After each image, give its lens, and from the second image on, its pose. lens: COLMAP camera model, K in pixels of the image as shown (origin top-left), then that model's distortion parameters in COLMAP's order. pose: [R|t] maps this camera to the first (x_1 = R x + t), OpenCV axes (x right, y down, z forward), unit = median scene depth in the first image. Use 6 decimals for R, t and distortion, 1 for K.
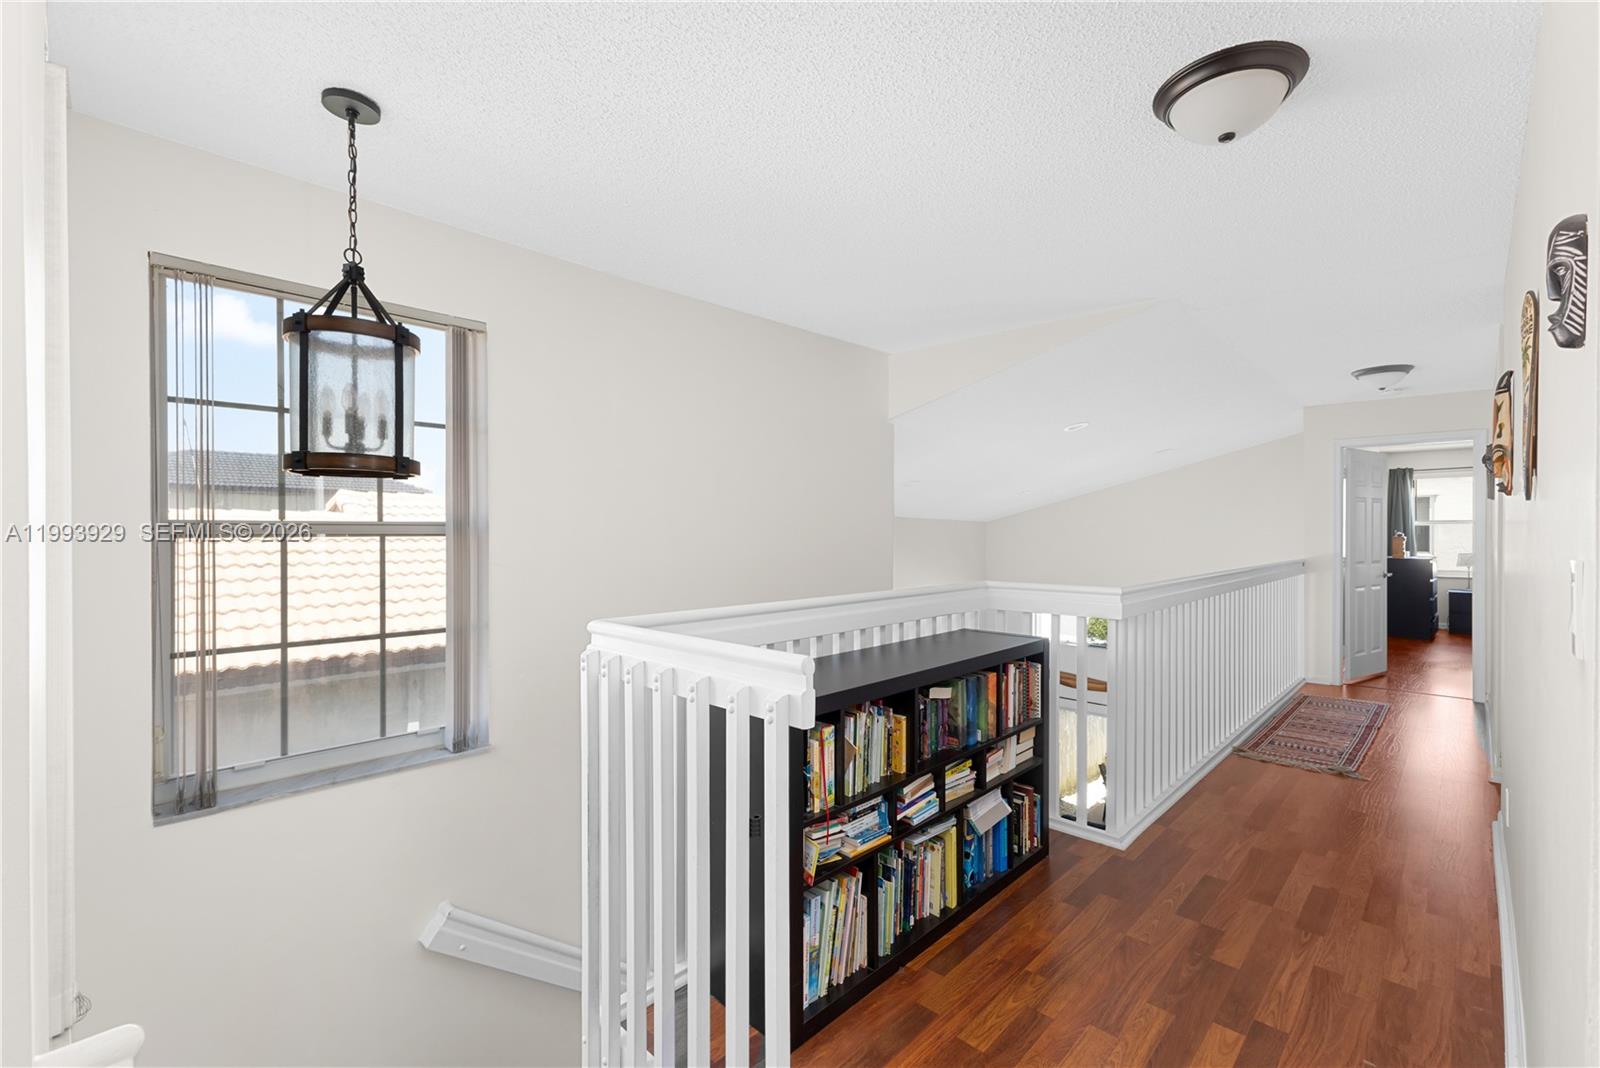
lens RADIAL K [[704.3, 0, 801.5], [0, 704.3, 534.4], [0, 0, 1]] dist [0.027128, 0.000504]
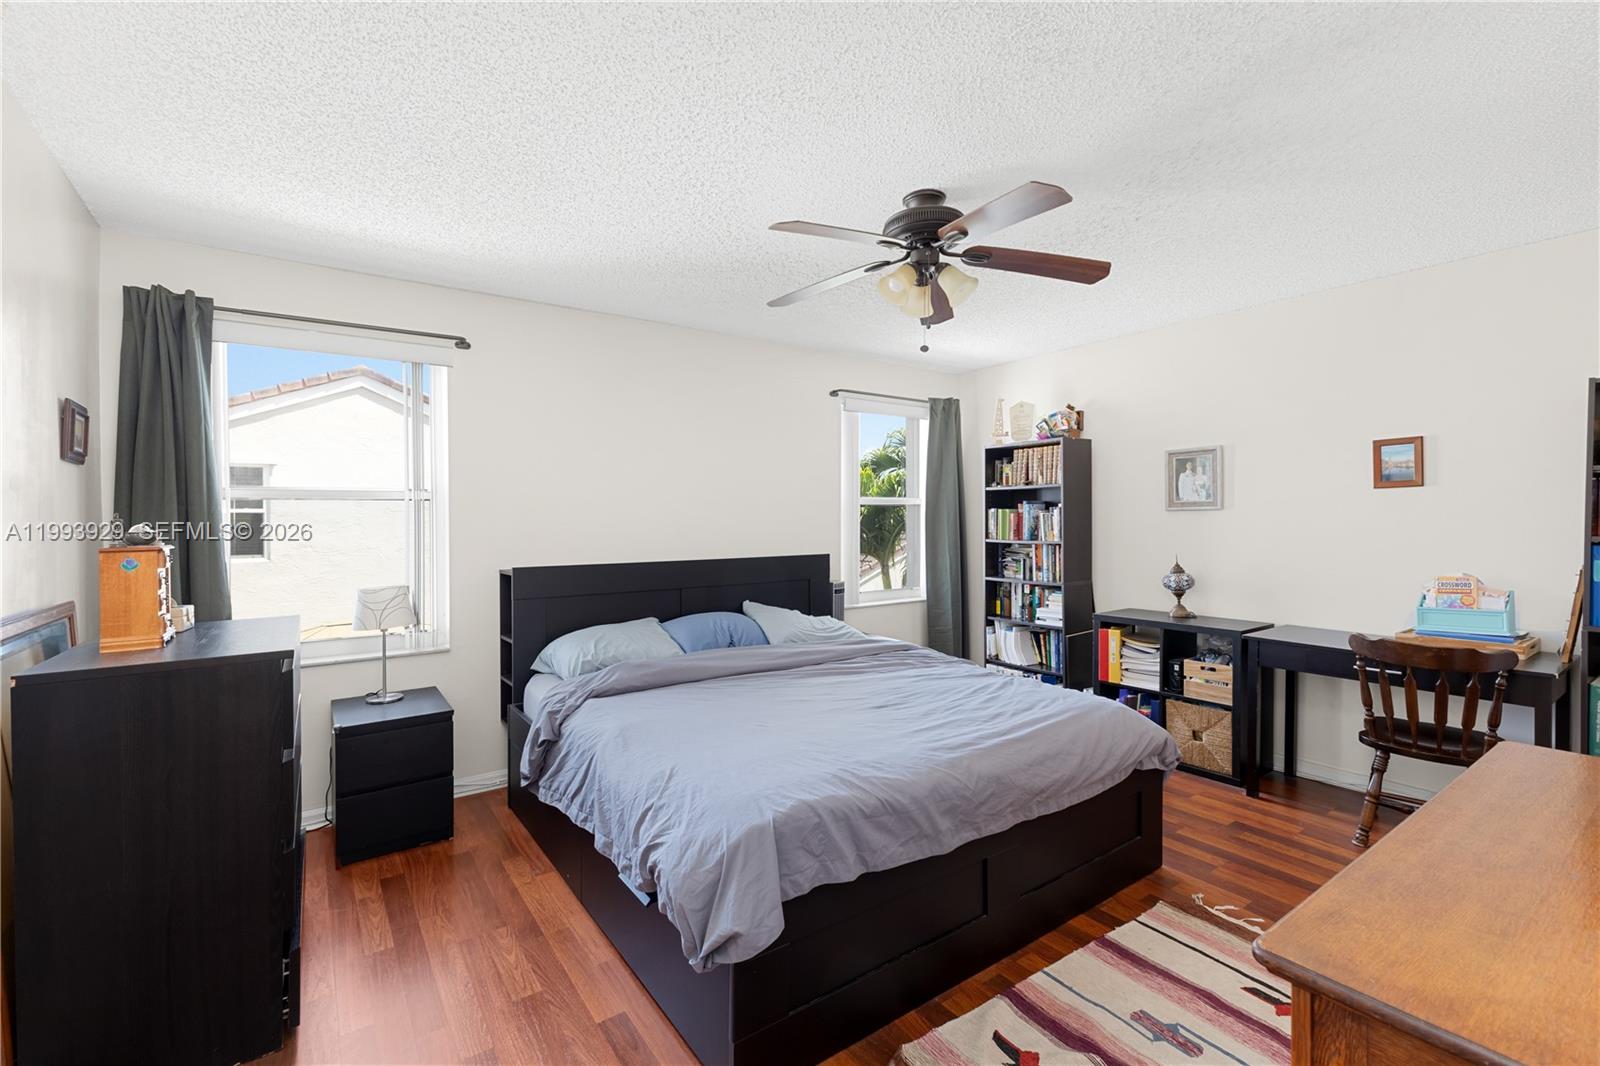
lens RADIAL K [[704.3, 0, 800.9], [0, 704.3, 528.7], [0, 0, 1]] dist [0.027128, 0.000504]
pose [[0.188330, -0.017458, 0.981951, 0.626365], [0.008815, 0.999832, 0.016086, -0.001181], [-0.982066, 0.005626, 0.188452, 0.732062]]
